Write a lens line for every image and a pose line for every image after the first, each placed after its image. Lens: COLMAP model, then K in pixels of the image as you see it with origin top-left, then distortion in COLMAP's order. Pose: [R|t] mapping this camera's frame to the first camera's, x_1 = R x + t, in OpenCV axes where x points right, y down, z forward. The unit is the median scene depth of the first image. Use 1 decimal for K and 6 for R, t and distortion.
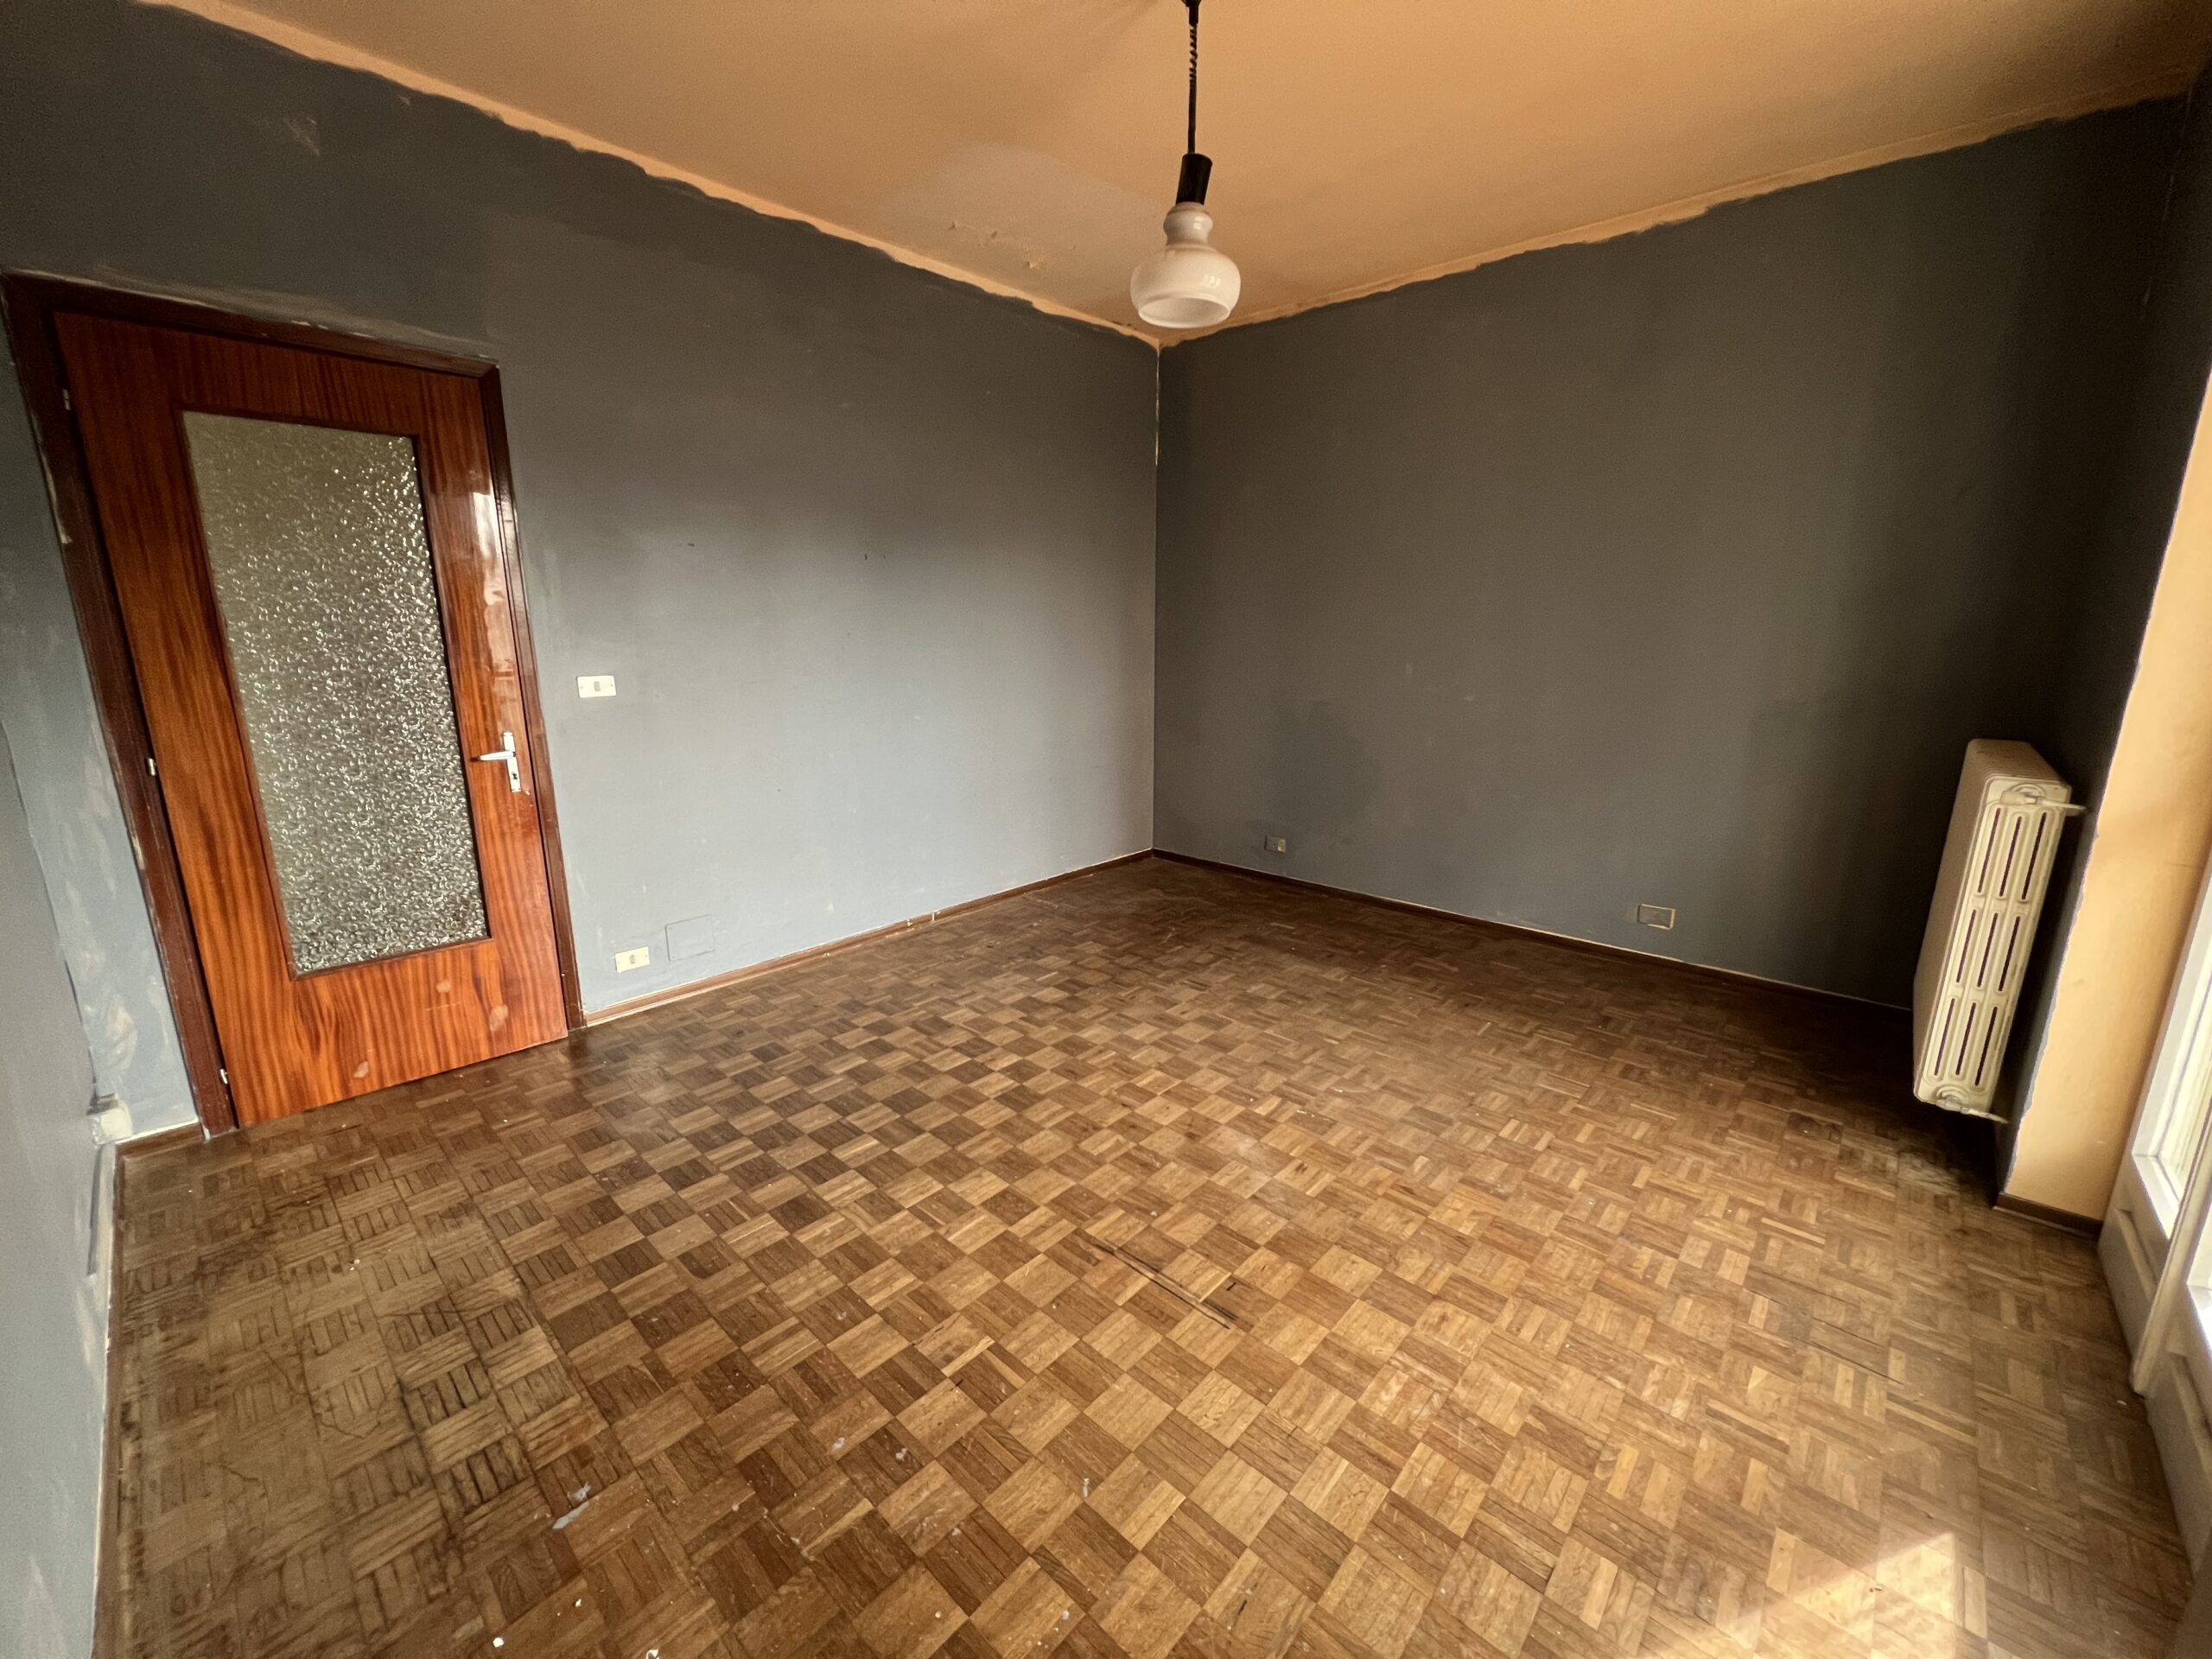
lens RADIAL K [[886.2, 0, 1100.8], [0, 886.2, 826.9], [0, 0, 1]] dist [-0.001395, 0.000672]
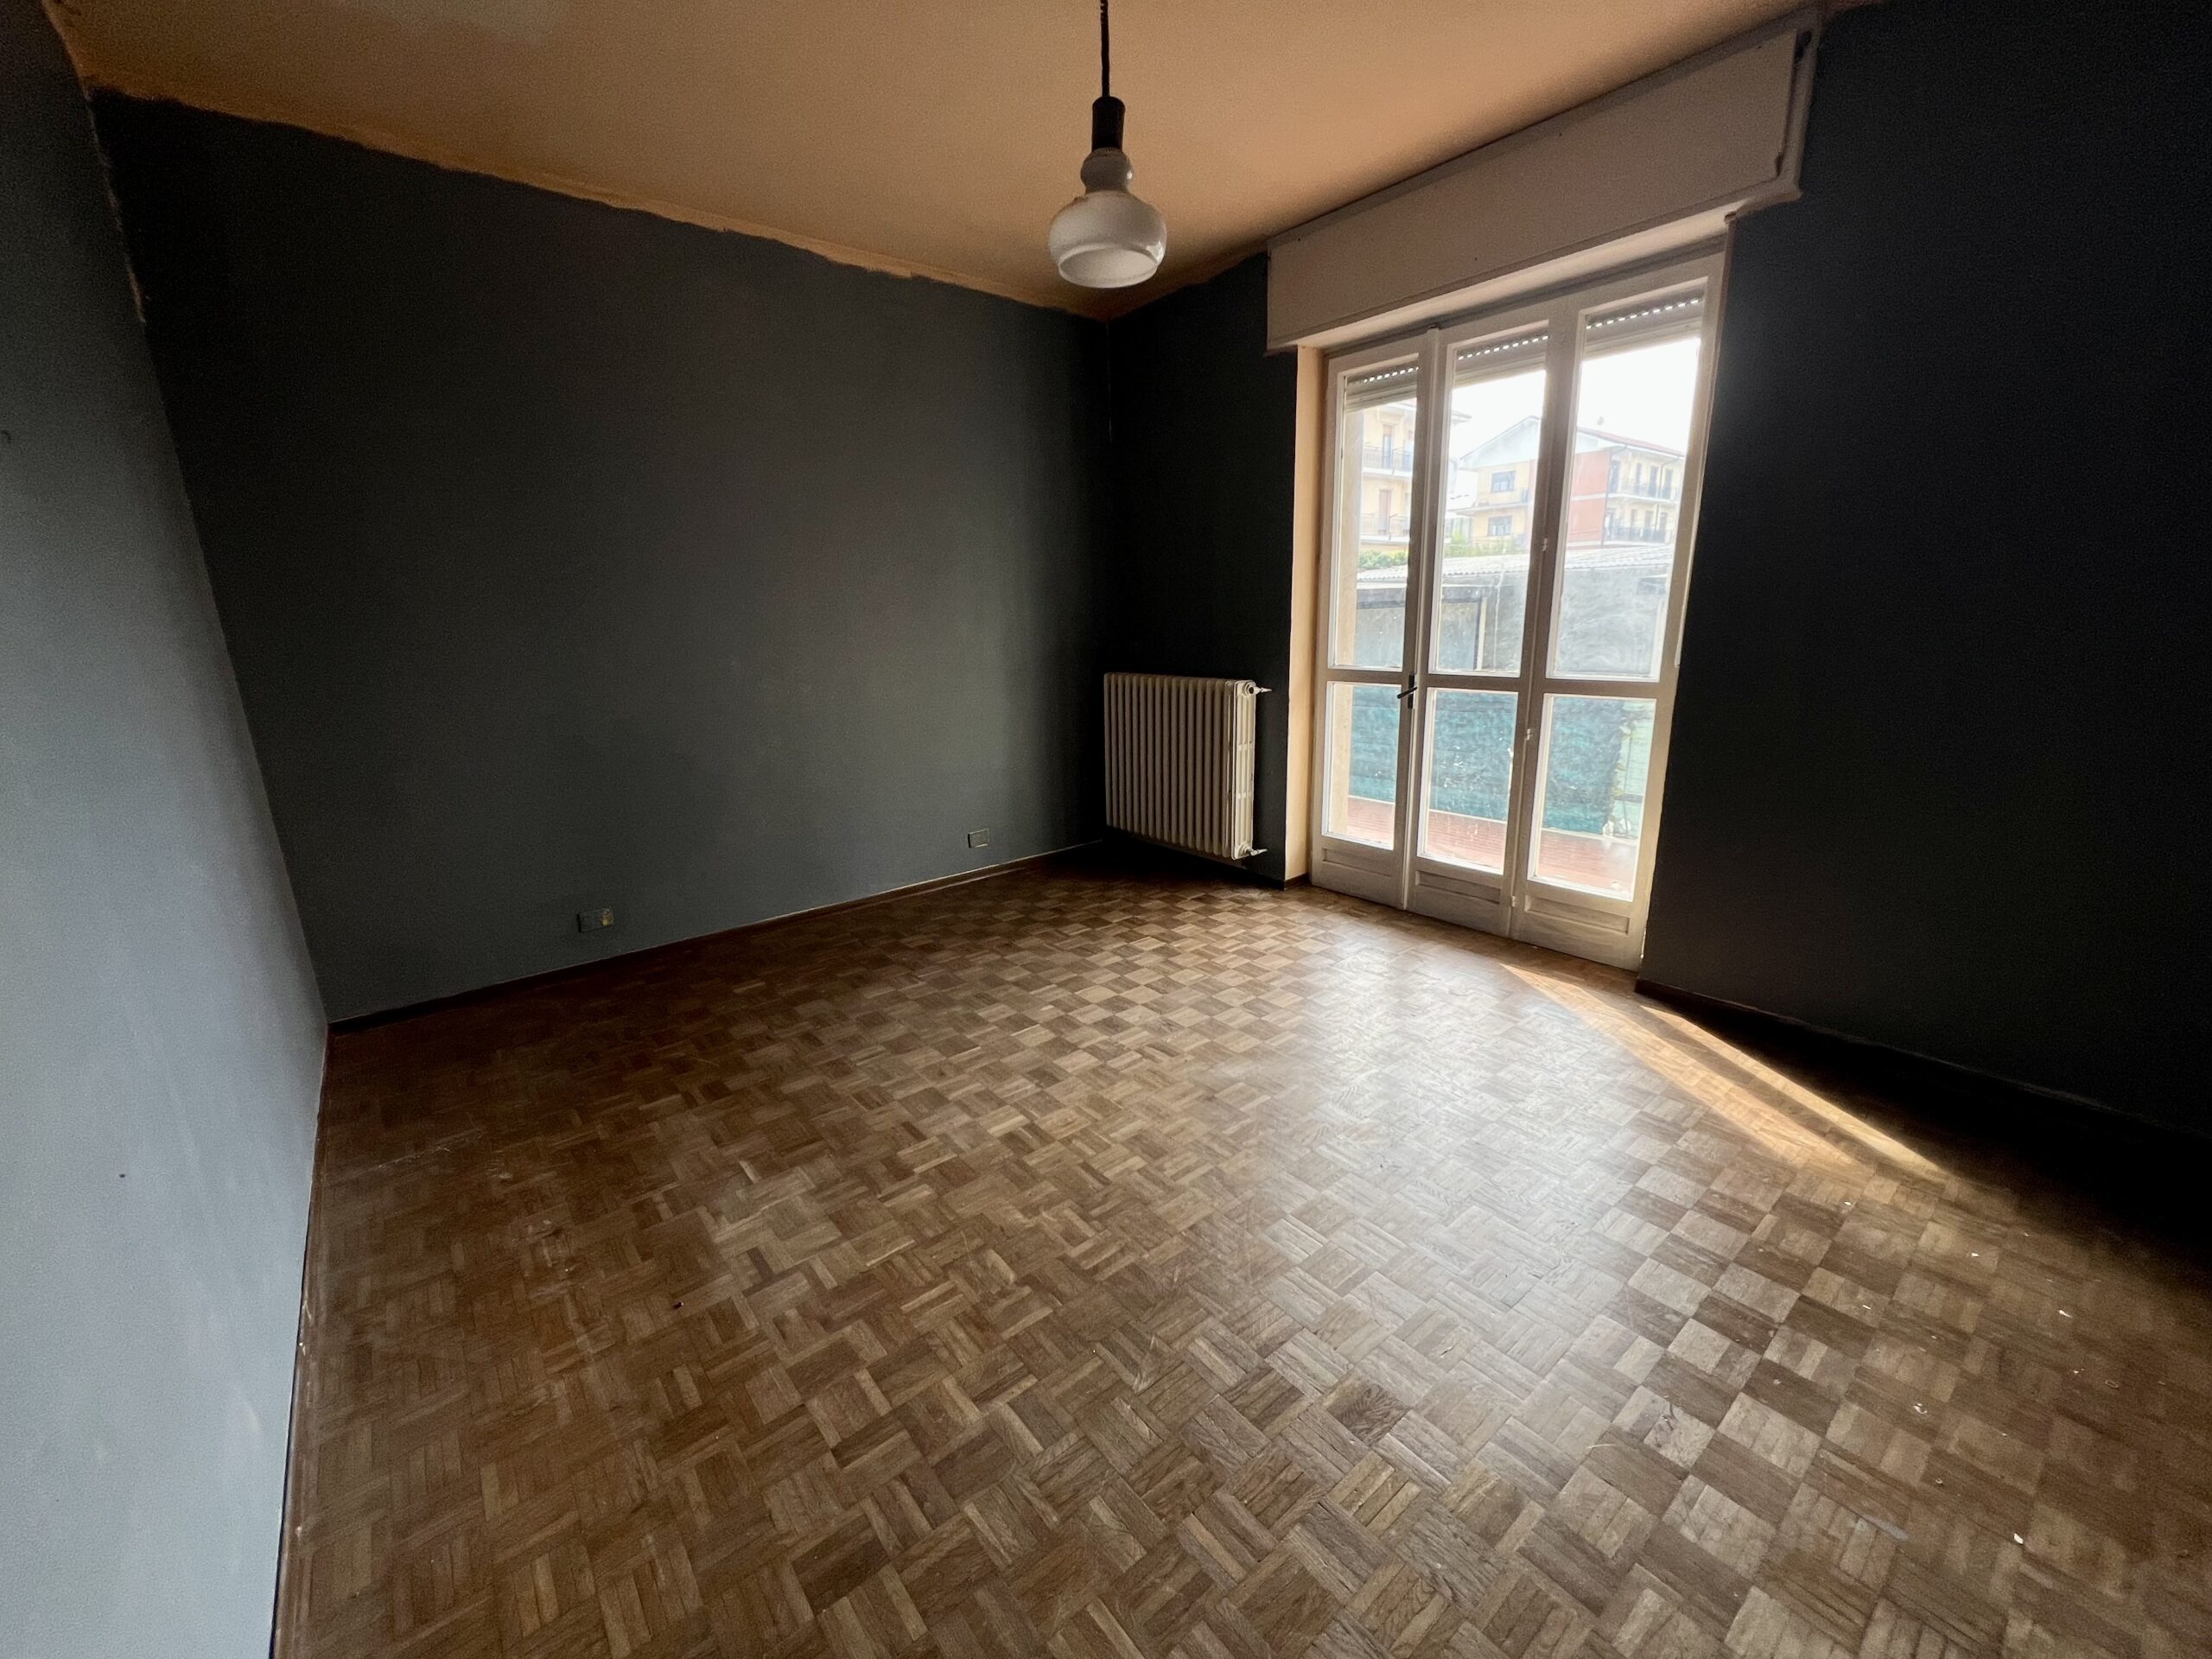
lens RADIAL K [[886.2, 0, 1104.2], [0, 886.2, 823.1], [0, 0, 1]] dist [-0.001395, 0.000672]
pose [[0.146485, -0.241019, 0.959402, -0.626742], [0.248012, 0.947835, 0.200245, -0.144909], [-0.957618, 0.208610, 0.198620, 0.629486]]
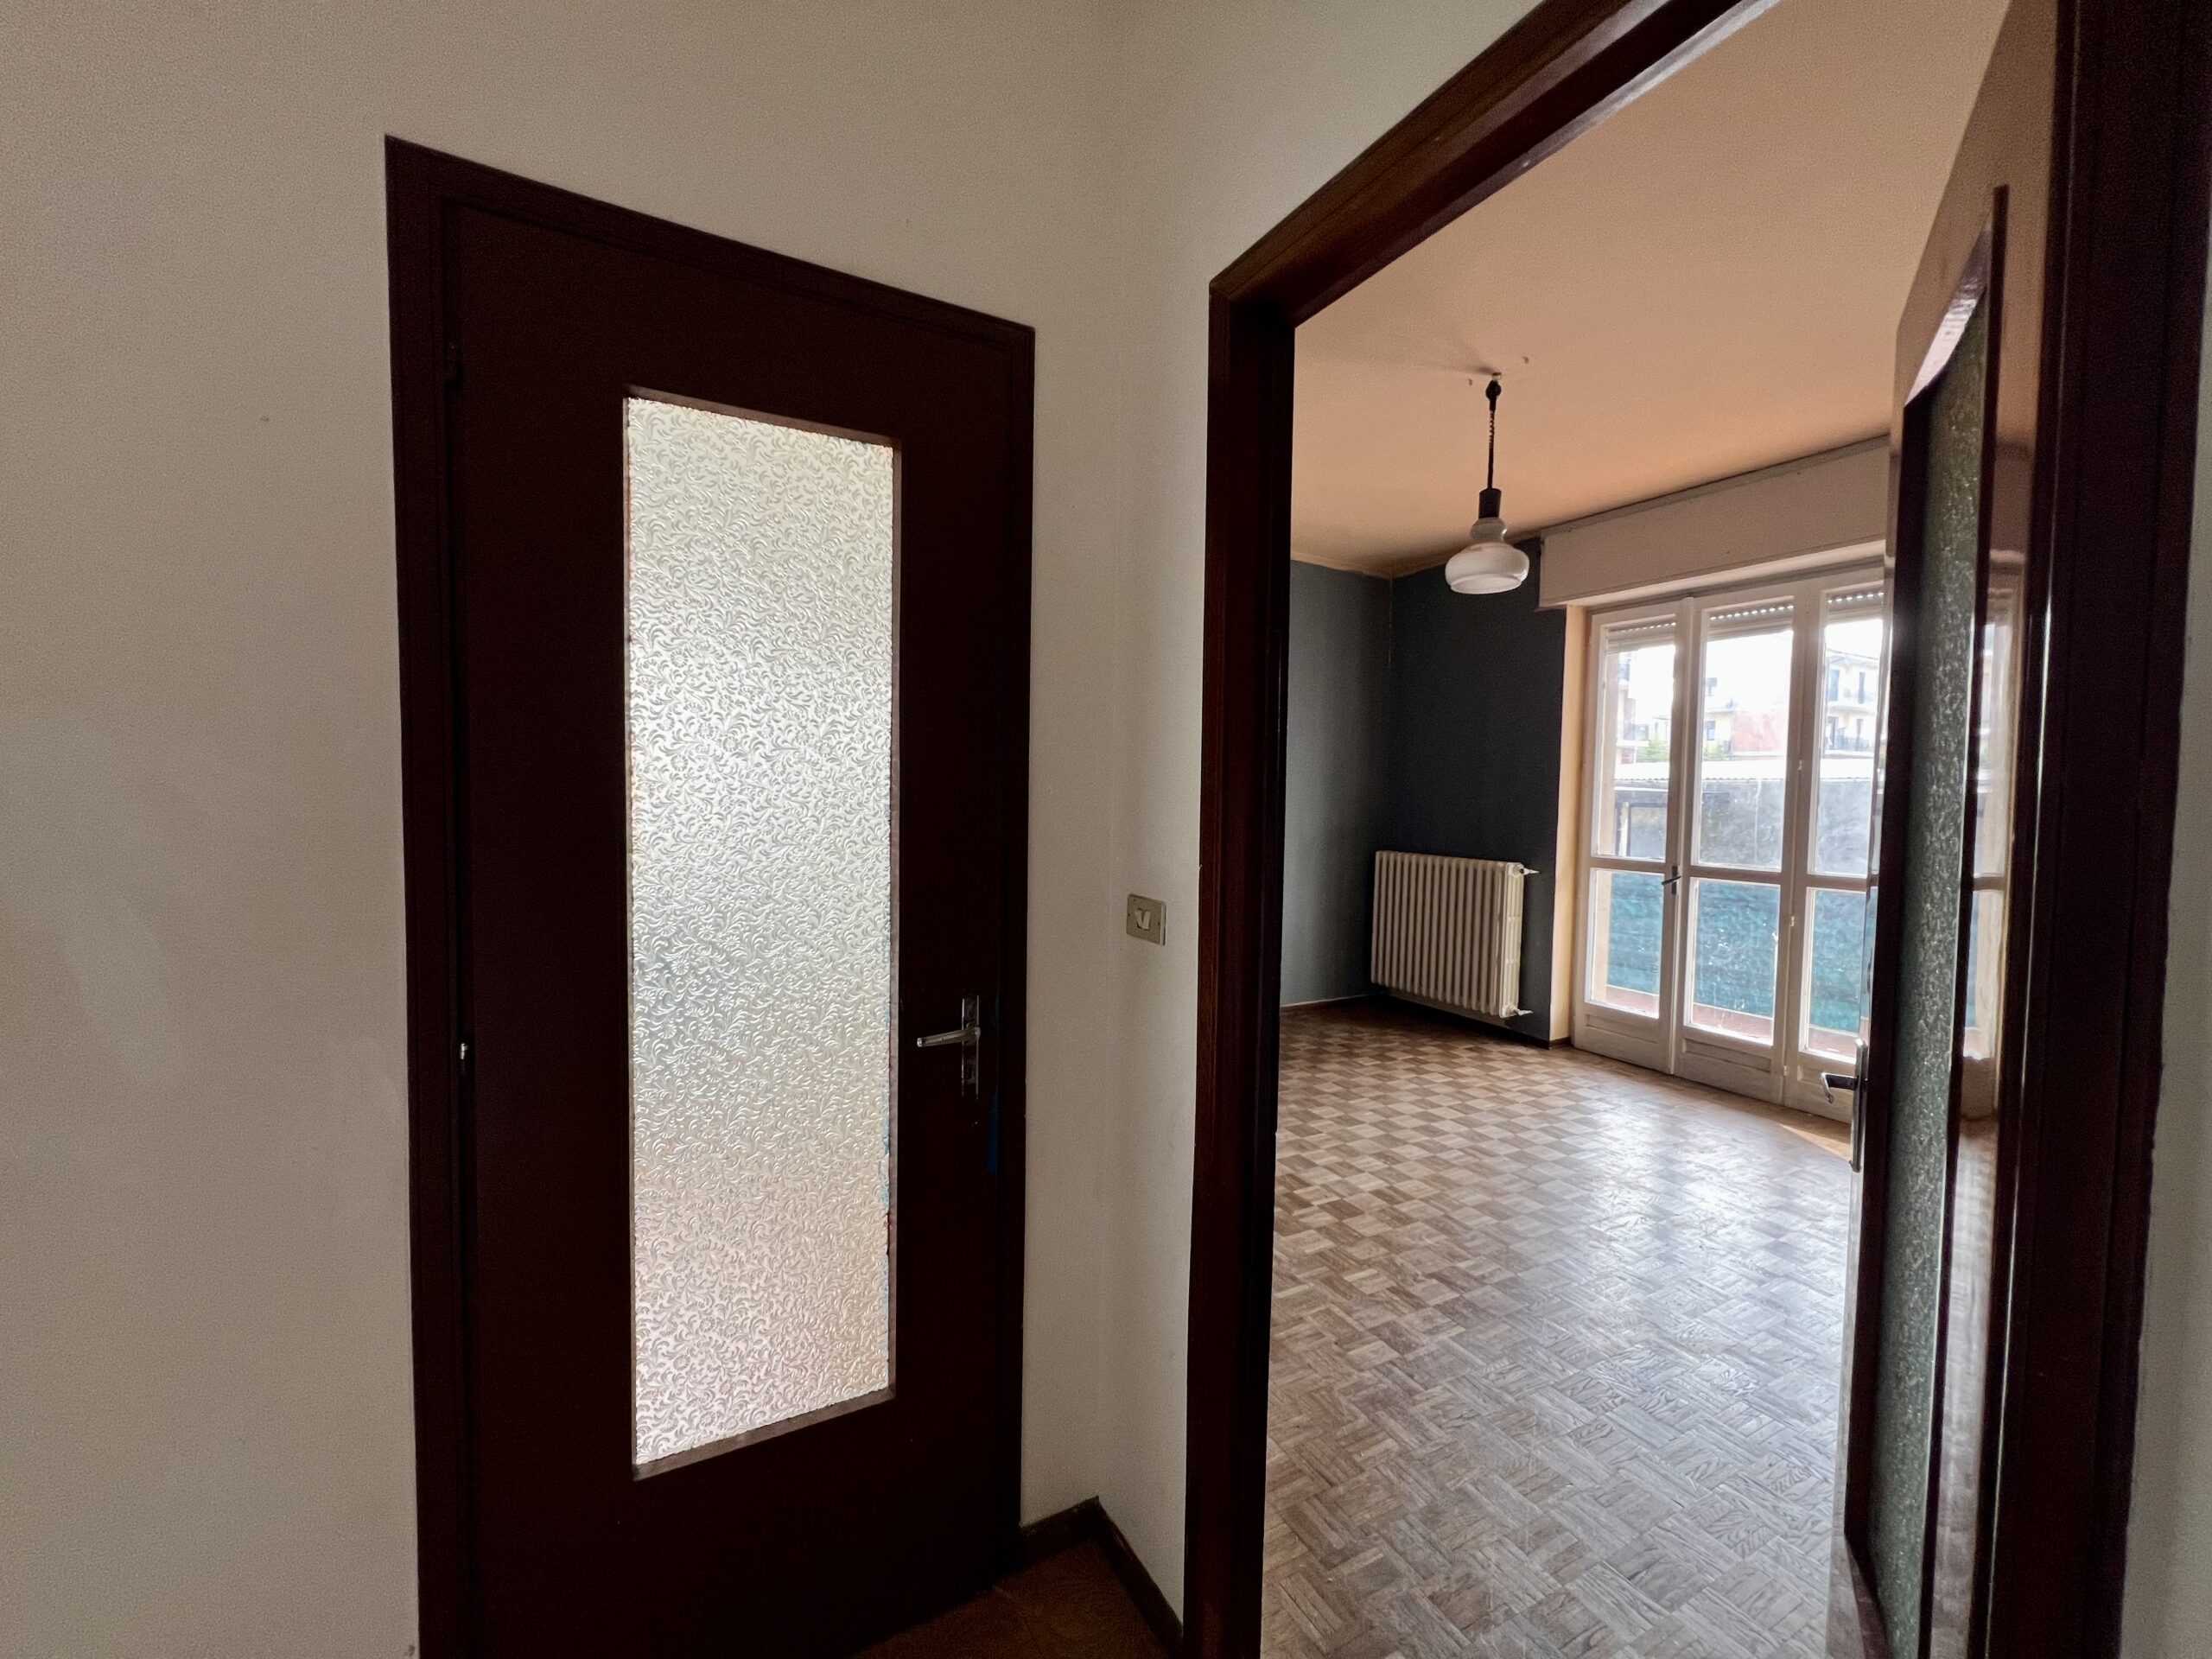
lens RADIAL K [[886.2, 0, 1102.6], [0, 886.2, 820.5], [0, 0, 1]] dist [-0.001395, 0.000672]
pose [[0.327504, -0.028644, 0.944415, -0.979658], [0.193747, 0.980336, -0.037454, -0.184082], [-0.924772, 0.195244, 0.326614, 0.787938]]
